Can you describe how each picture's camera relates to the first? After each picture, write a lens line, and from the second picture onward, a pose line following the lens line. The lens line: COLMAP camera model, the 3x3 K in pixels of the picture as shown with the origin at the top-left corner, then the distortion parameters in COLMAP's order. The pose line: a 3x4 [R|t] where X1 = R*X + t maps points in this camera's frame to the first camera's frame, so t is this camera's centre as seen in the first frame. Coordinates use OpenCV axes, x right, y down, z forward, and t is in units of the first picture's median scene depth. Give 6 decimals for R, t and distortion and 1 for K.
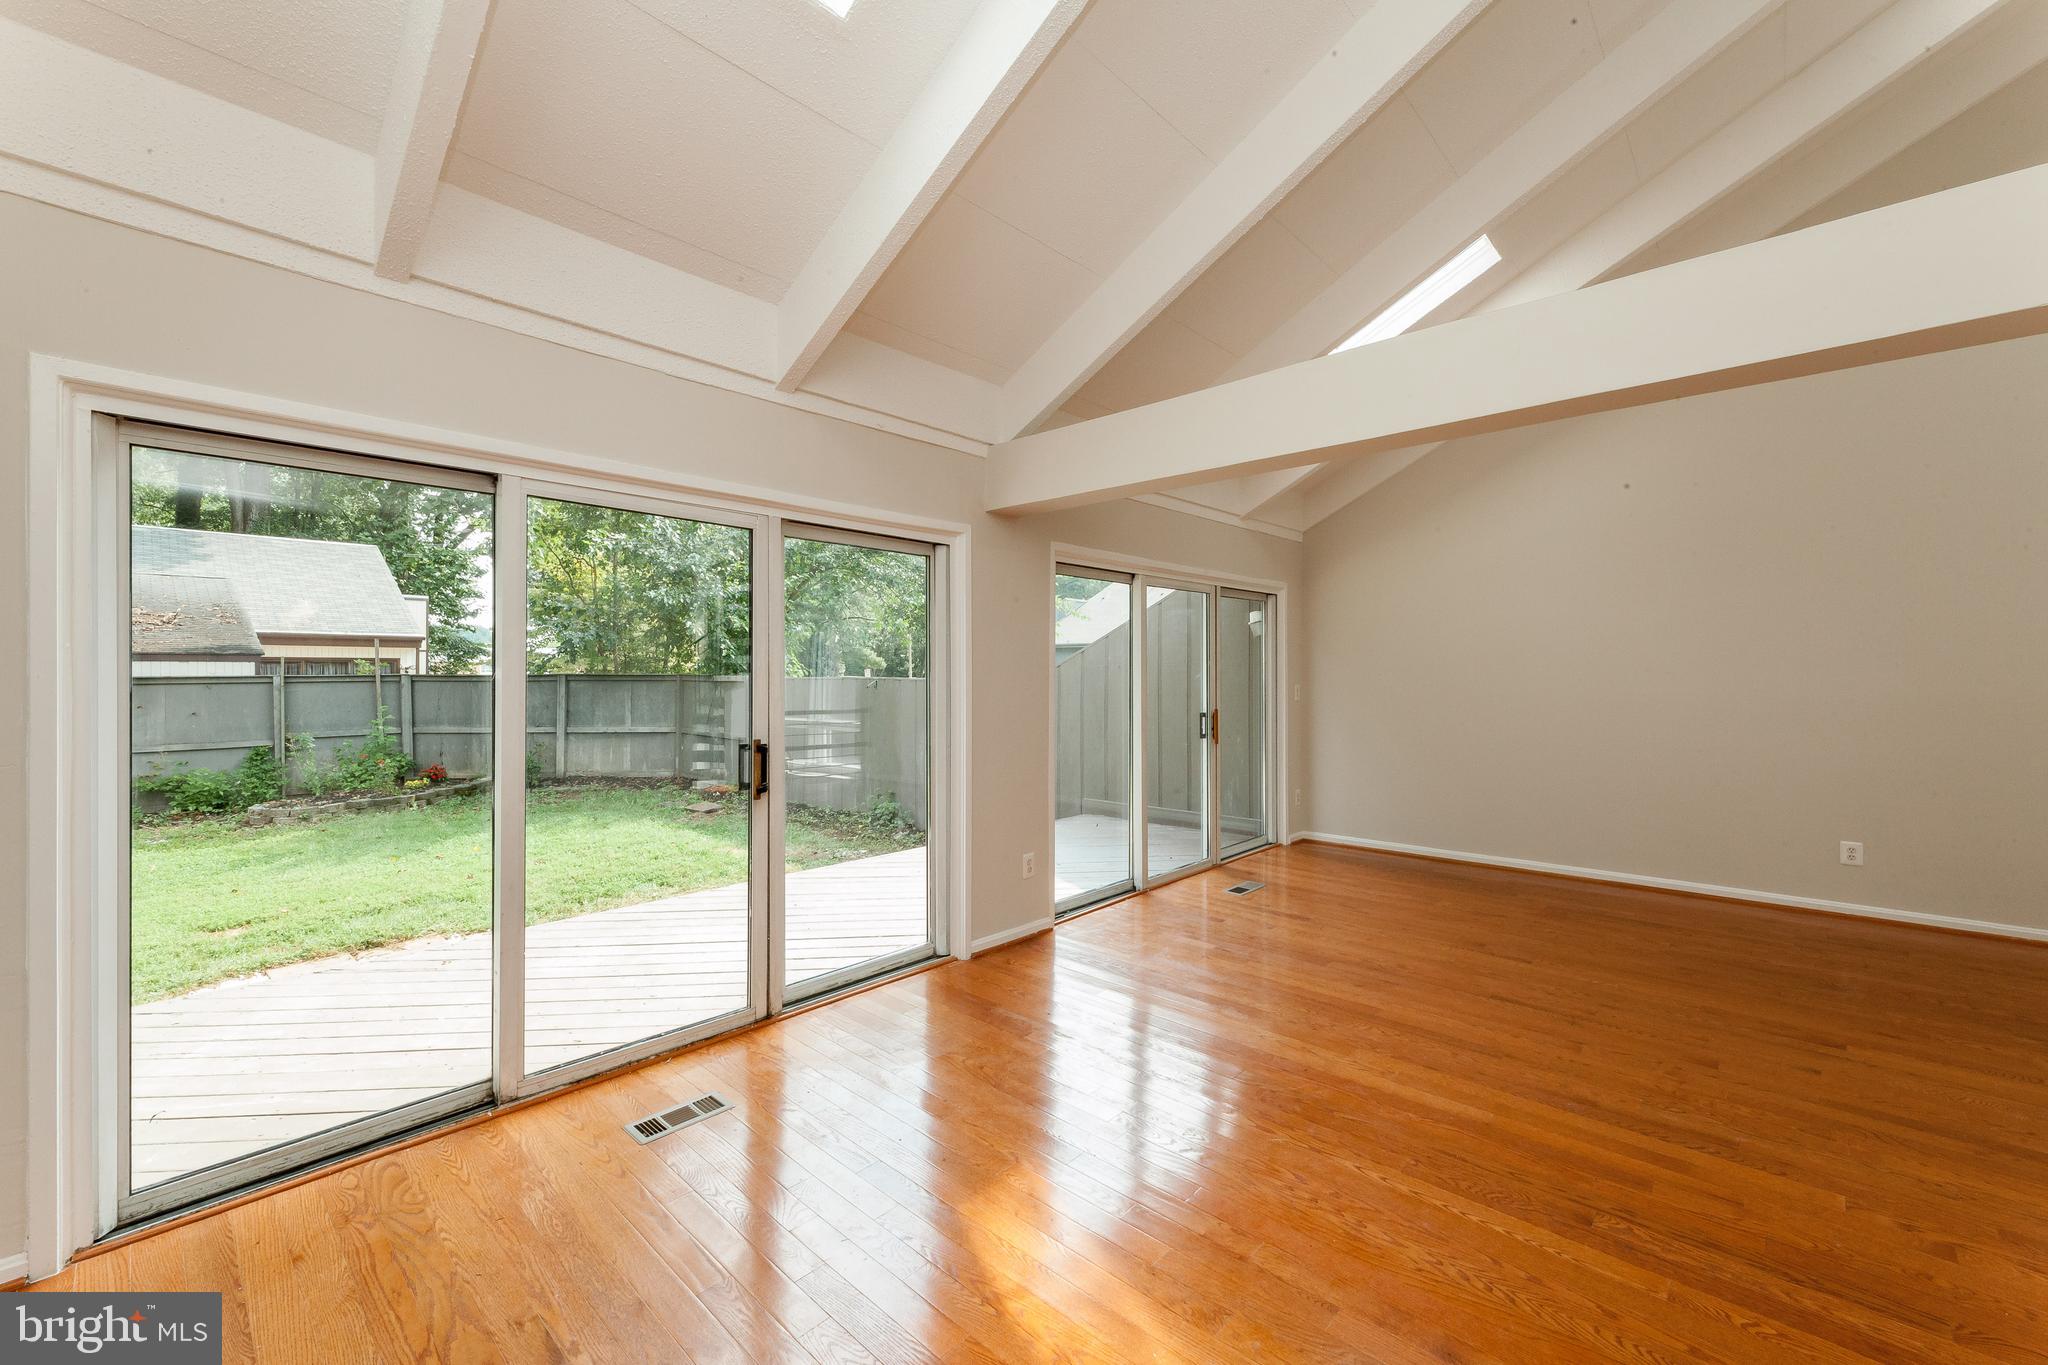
lens RADIAL K [[827.2, 0, 1027.8], [0, 827.2, 675.8], [0, 0, 1]] dist [0.003905, -0.000281]
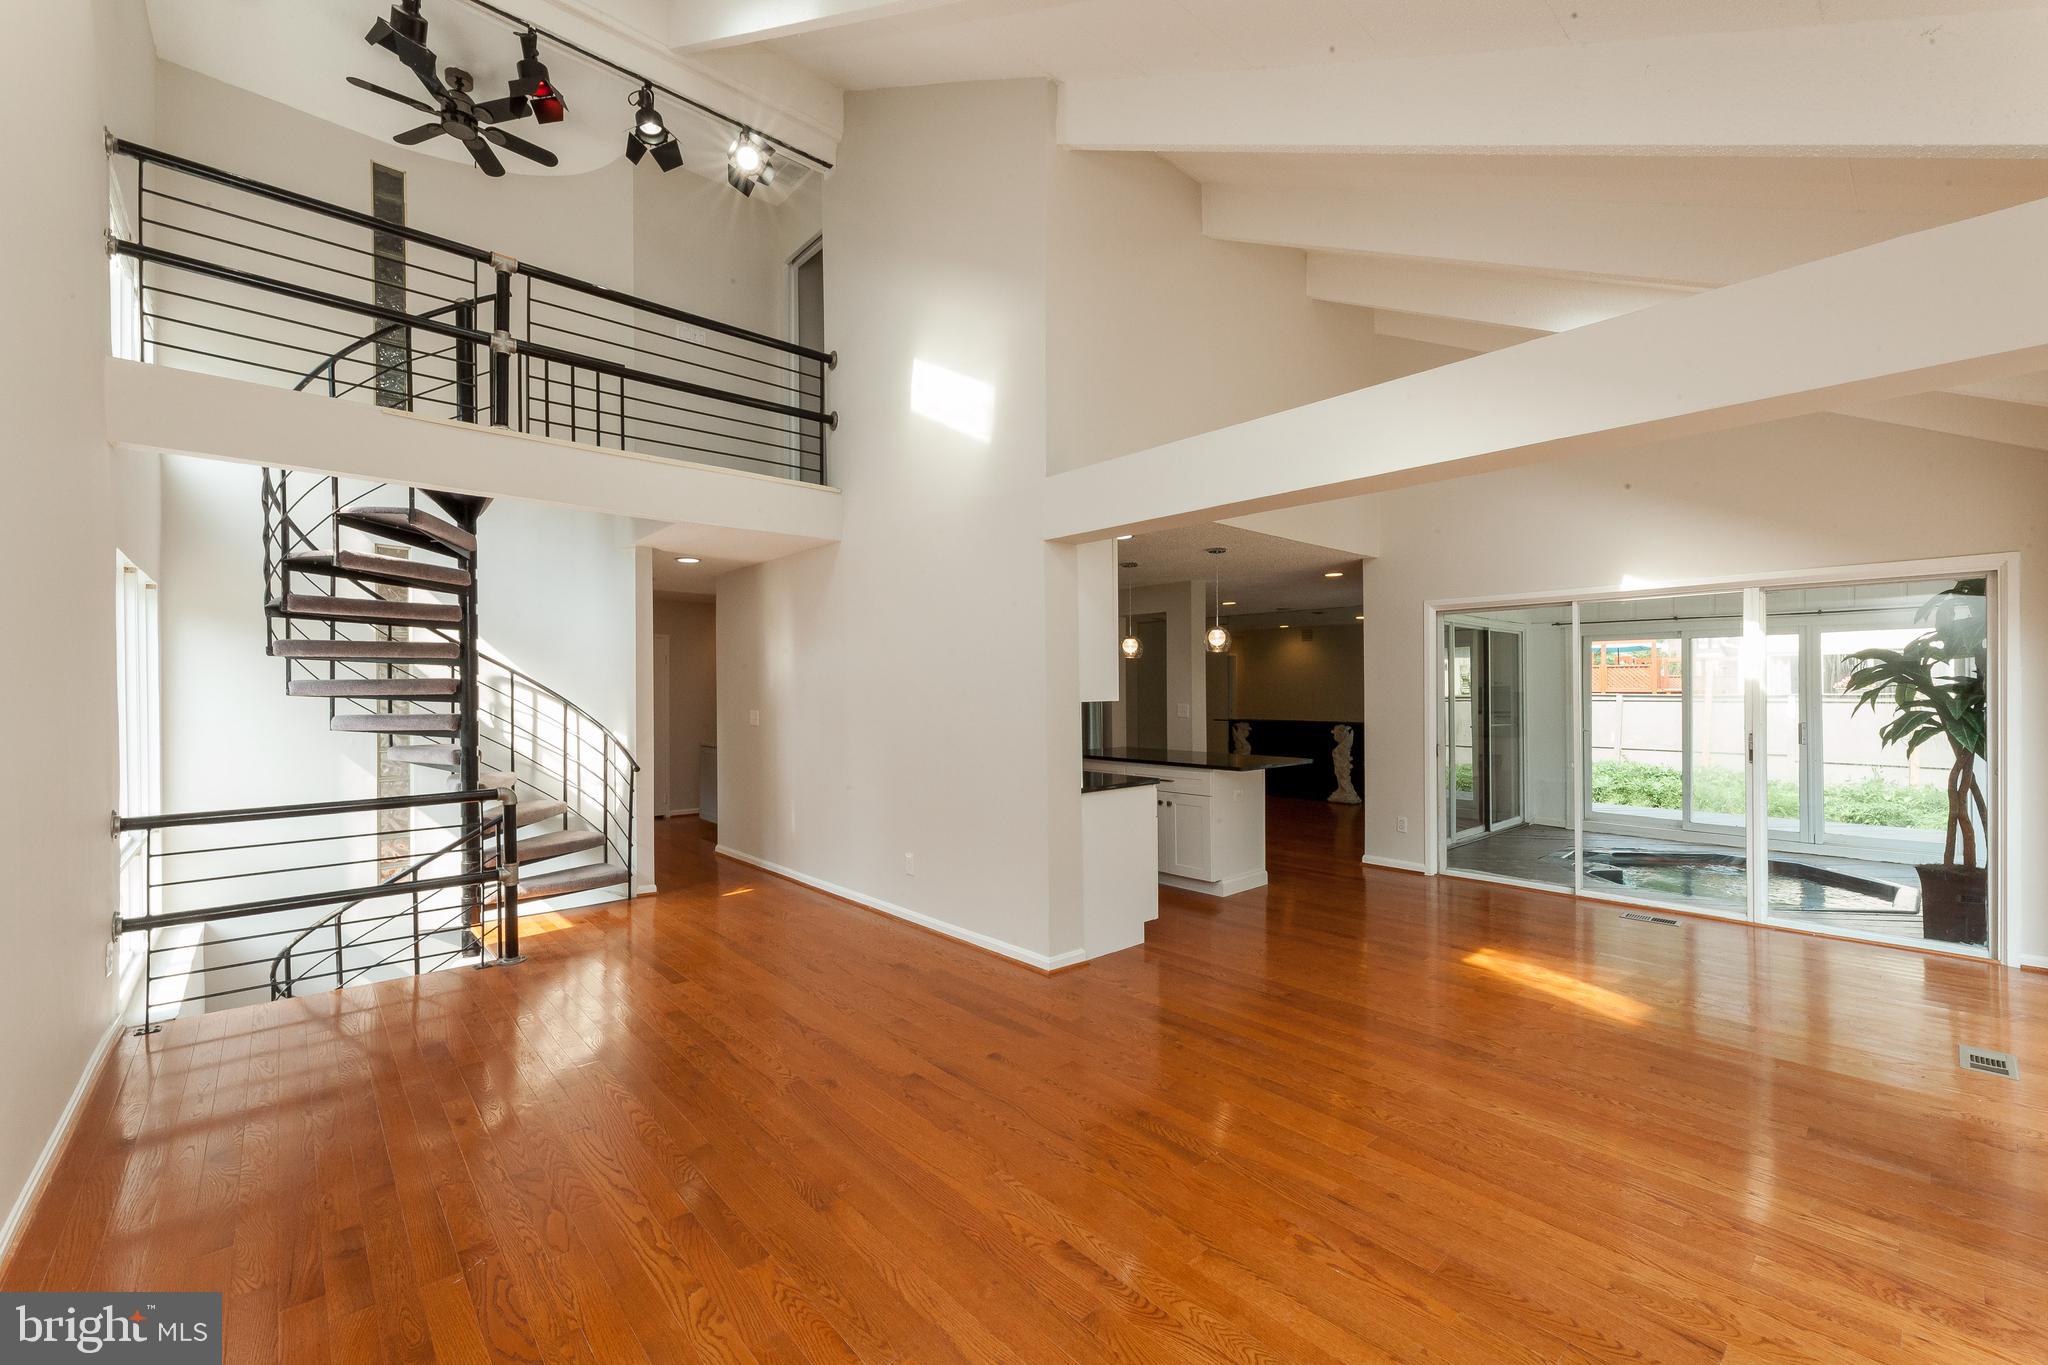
lens RADIAL K [[827.2, 0, 1031.7], [0, 827.2, 689.3], [0, 0, 1]] dist [0.003905, -0.000281]
pose [[-0.996398, 0.005397, 0.084632, 0.176194], [0.005683, 0.999979, 0.003142, -0.006718], [-0.084613, 0.003611, -0.996407, 0.472486]]
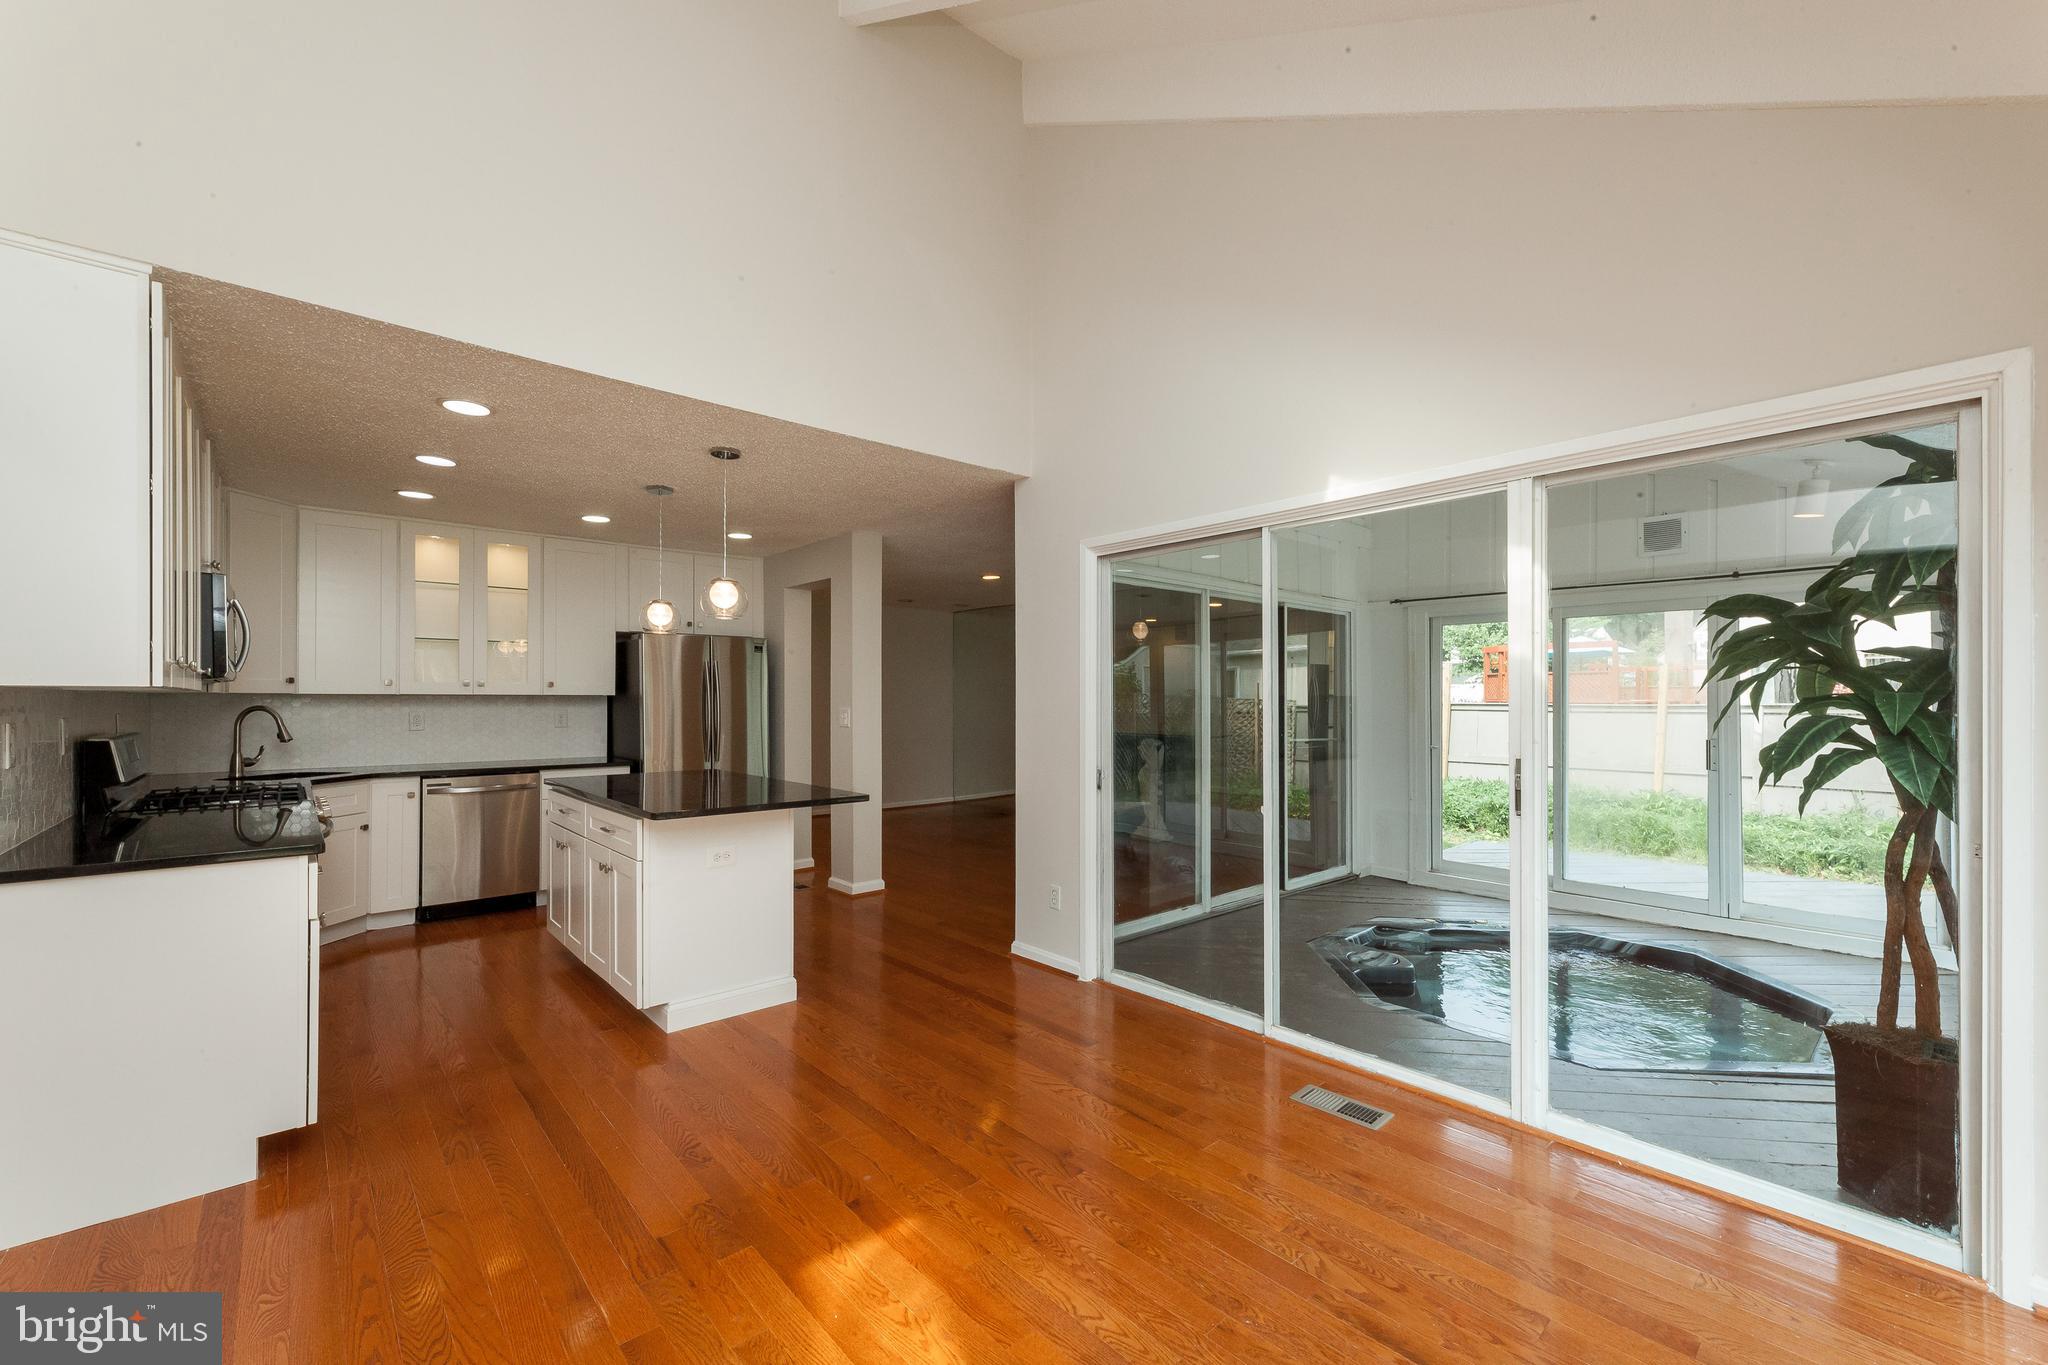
lens RADIAL K [[827.2, 0, 1043.9], [0, 827.2, 700.9], [0, 0, 1]] dist [0.003905, -0.000281]
pose [[-0.996520, -0.000090, 0.083356, -0.029714], [0.000030, 0.999999, 0.001431, 0.002727], [-0.083356, 0.001429, -0.996519, 0.266652]]
